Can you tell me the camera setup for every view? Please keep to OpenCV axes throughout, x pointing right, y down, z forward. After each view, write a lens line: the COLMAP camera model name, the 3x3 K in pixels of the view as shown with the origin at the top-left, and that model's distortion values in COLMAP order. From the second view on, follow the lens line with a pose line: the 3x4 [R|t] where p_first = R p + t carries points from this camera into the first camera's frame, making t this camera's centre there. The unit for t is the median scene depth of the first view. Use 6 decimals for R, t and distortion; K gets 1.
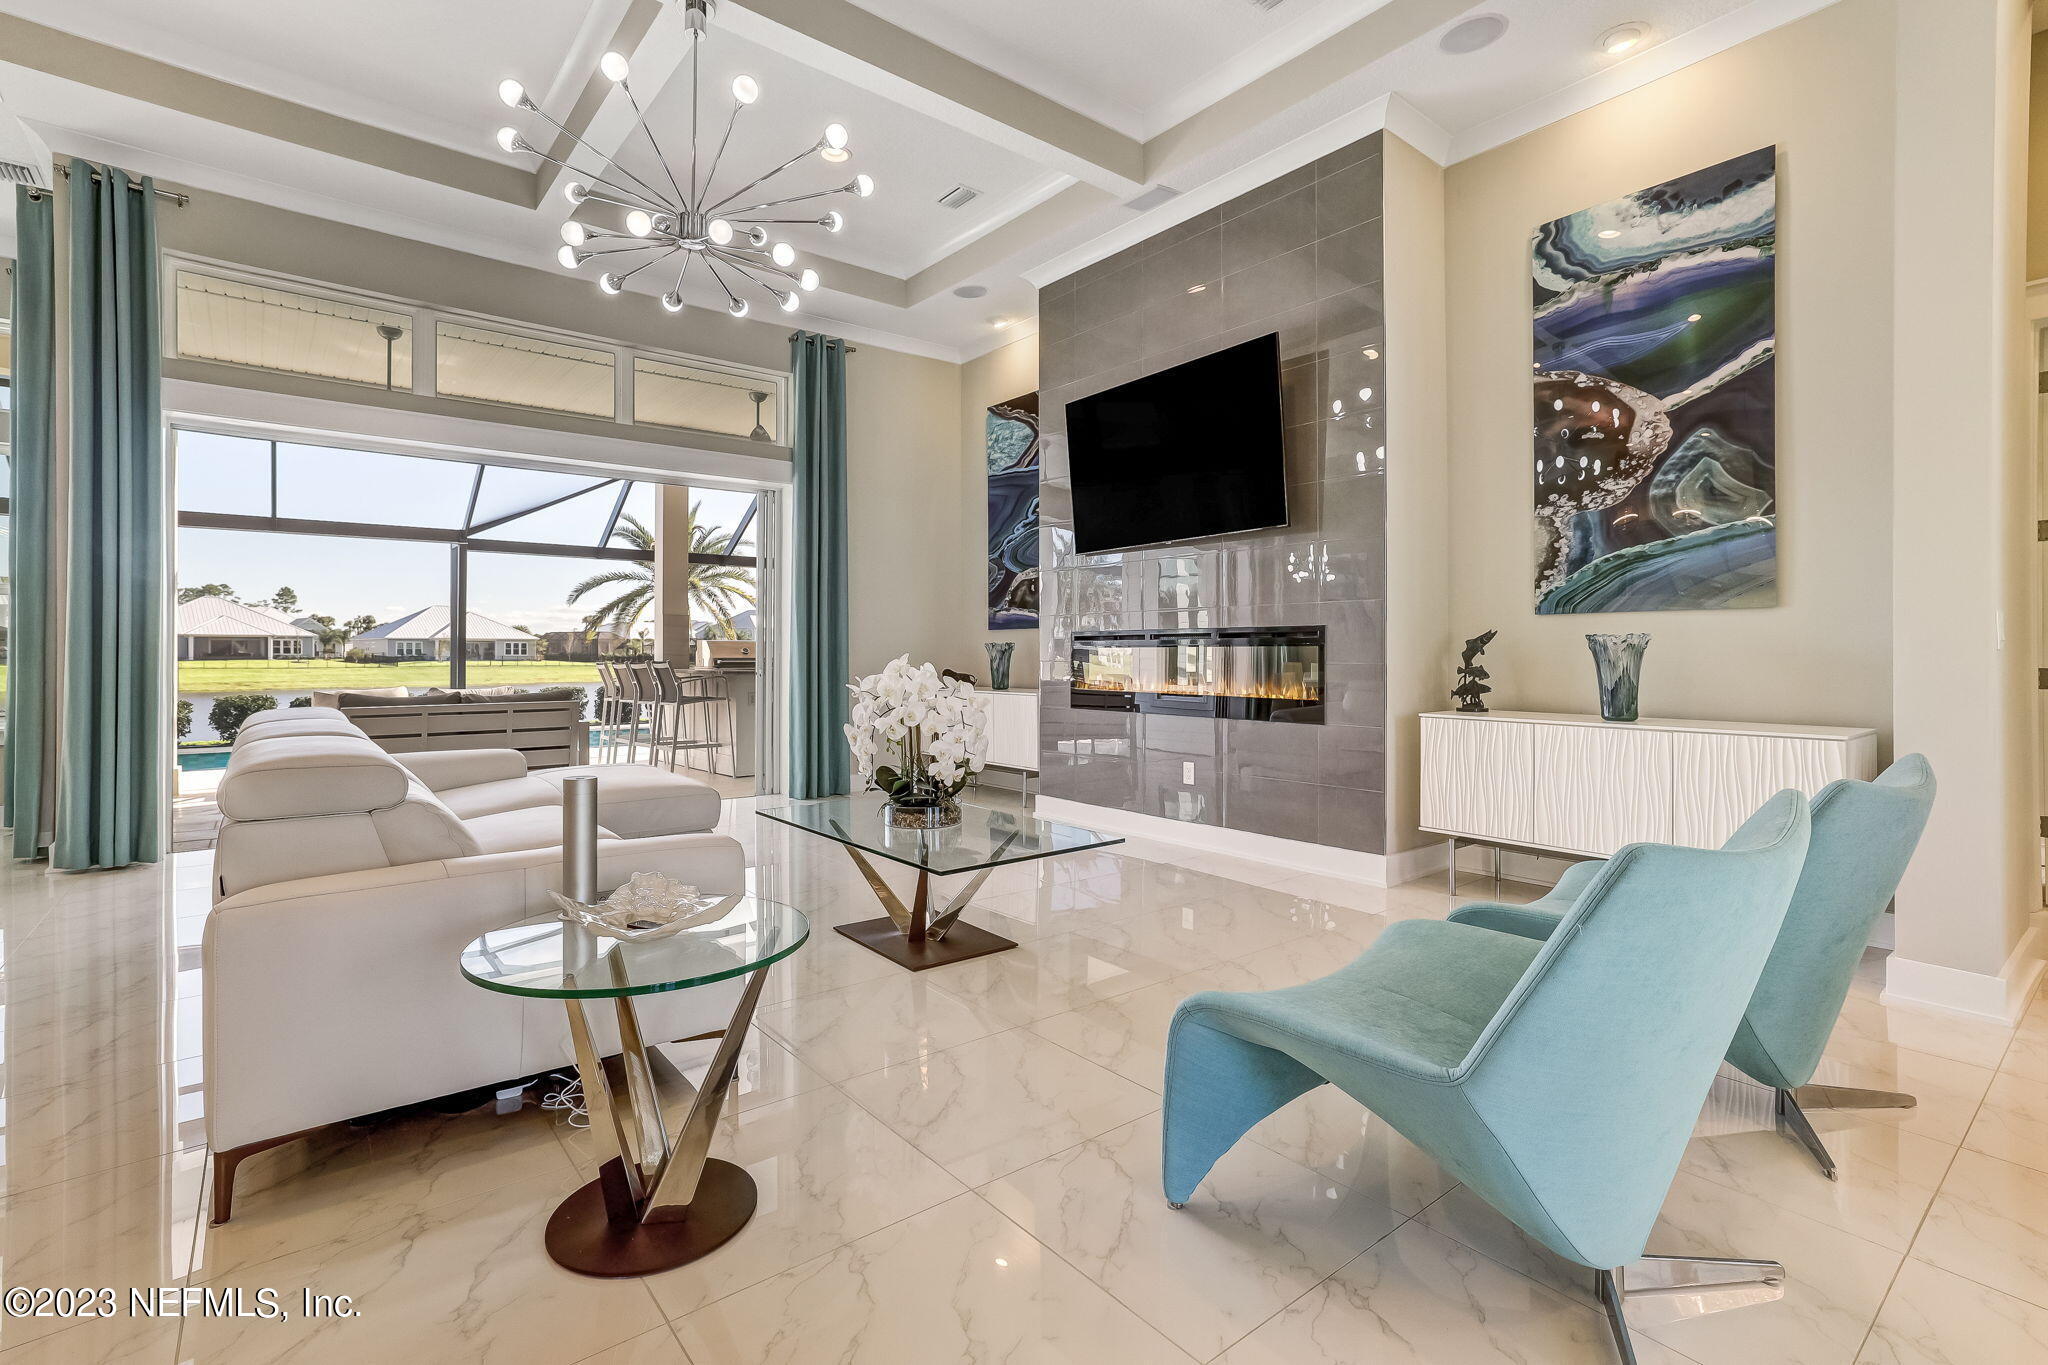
lens RADIAL K [[958.3, 0, 1015.3], [0, 958.3, 652.9], [0, 0, 1]] dist [0.001866, 0.001190]
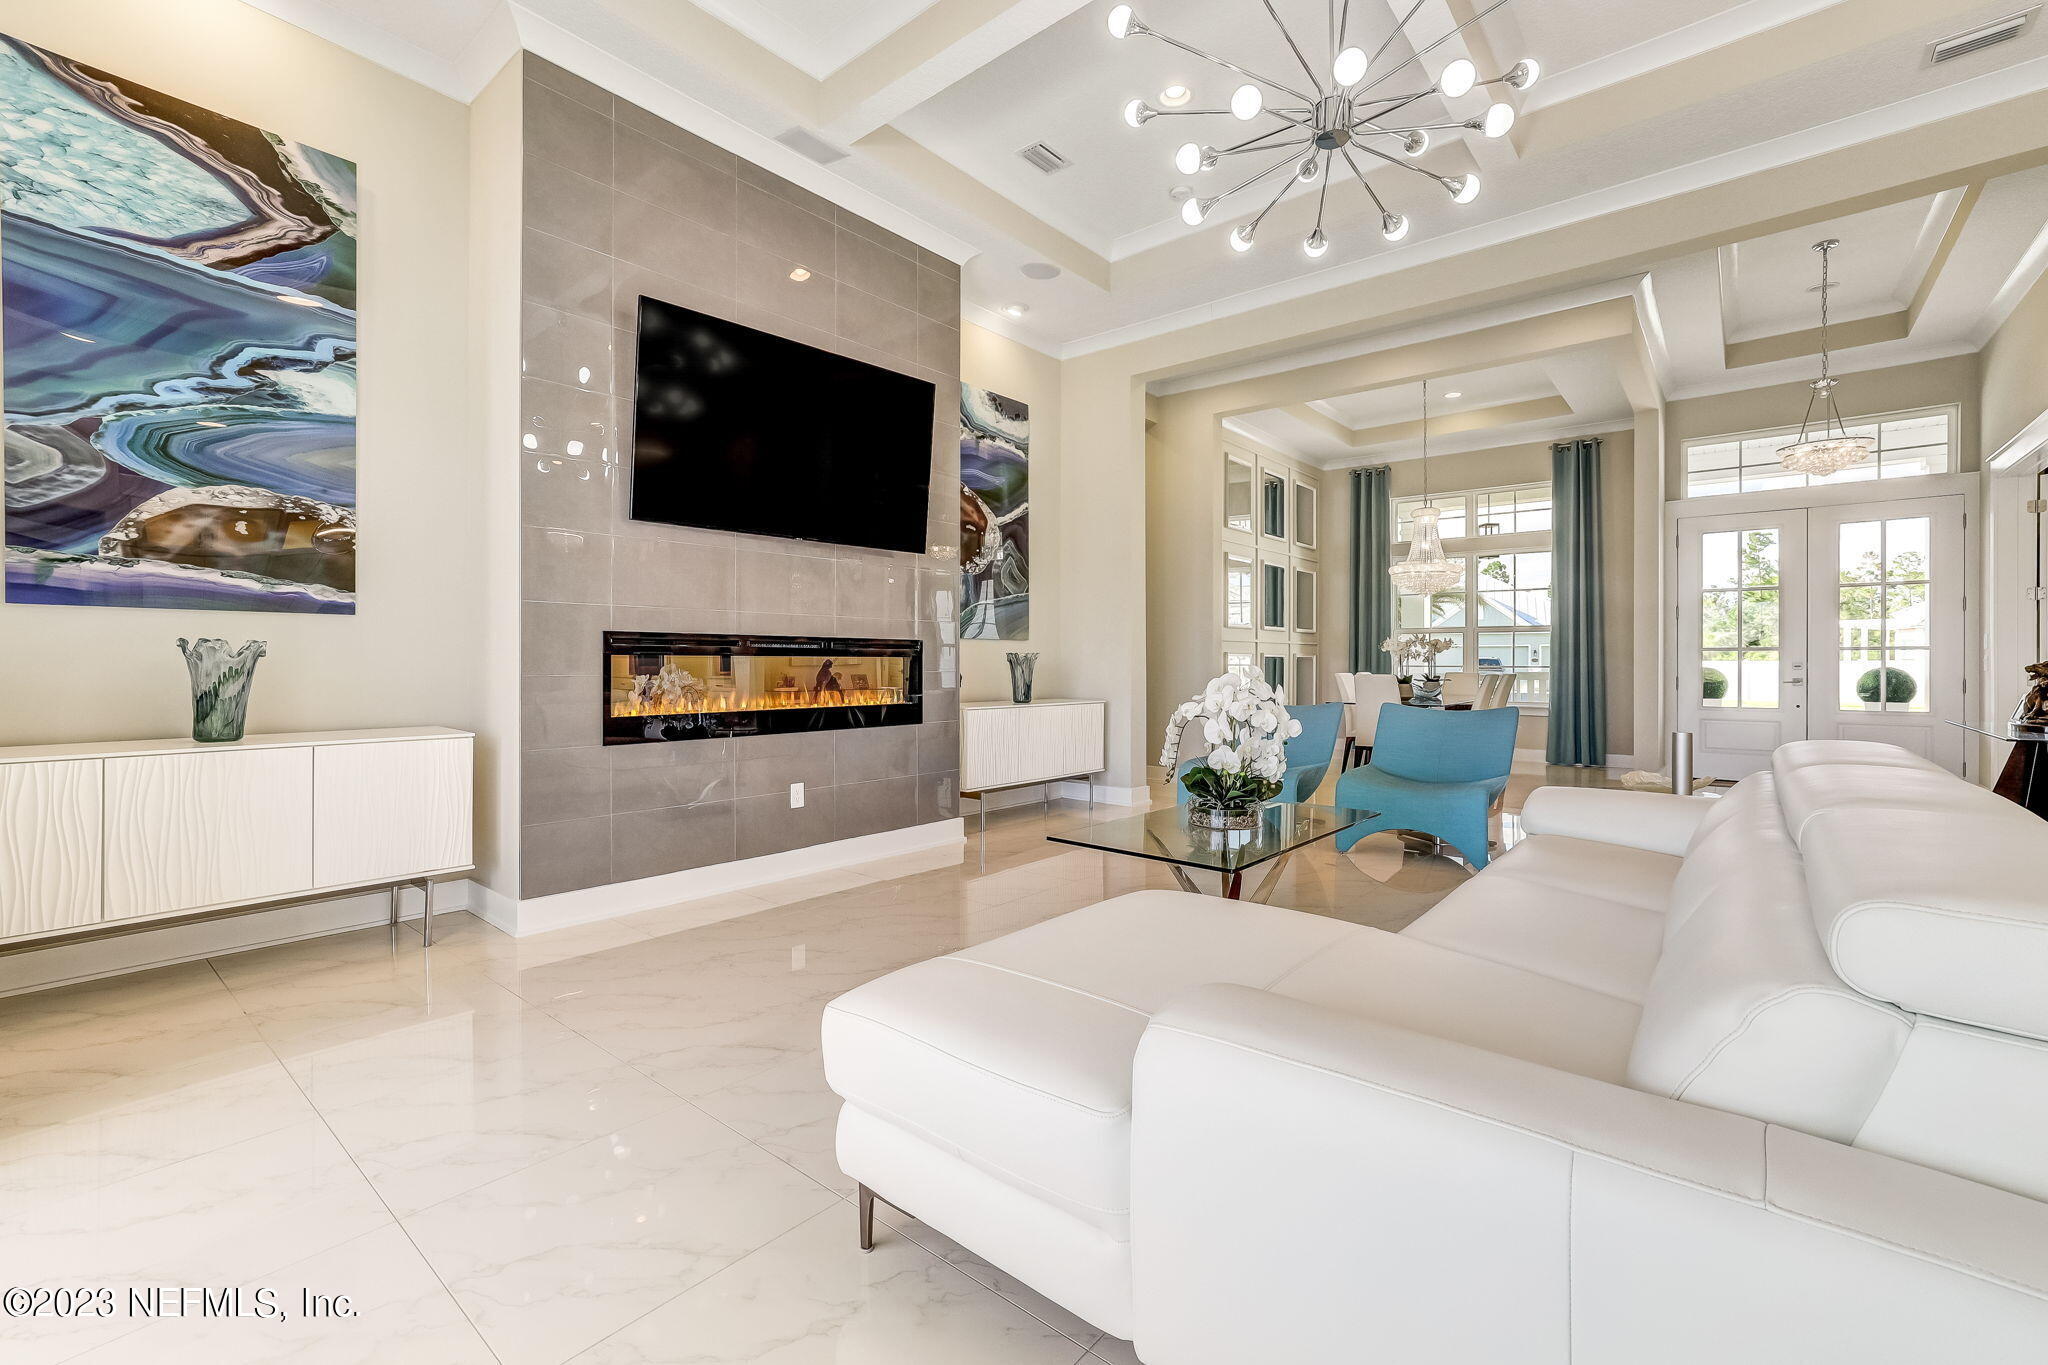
lens RADIAL K [[888.2, 0, 1027.1], [0, 888.2, 655.6], [0, 0, 1]] dist [-0.001215, 0.011321]
pose [[-0.204165, 0.010441, 0.978881, -0.852243], [0.000100, 0.999943, -0.010645, 0.002626], [-0.978936, -0.002075, -0.204155, 1.192753]]
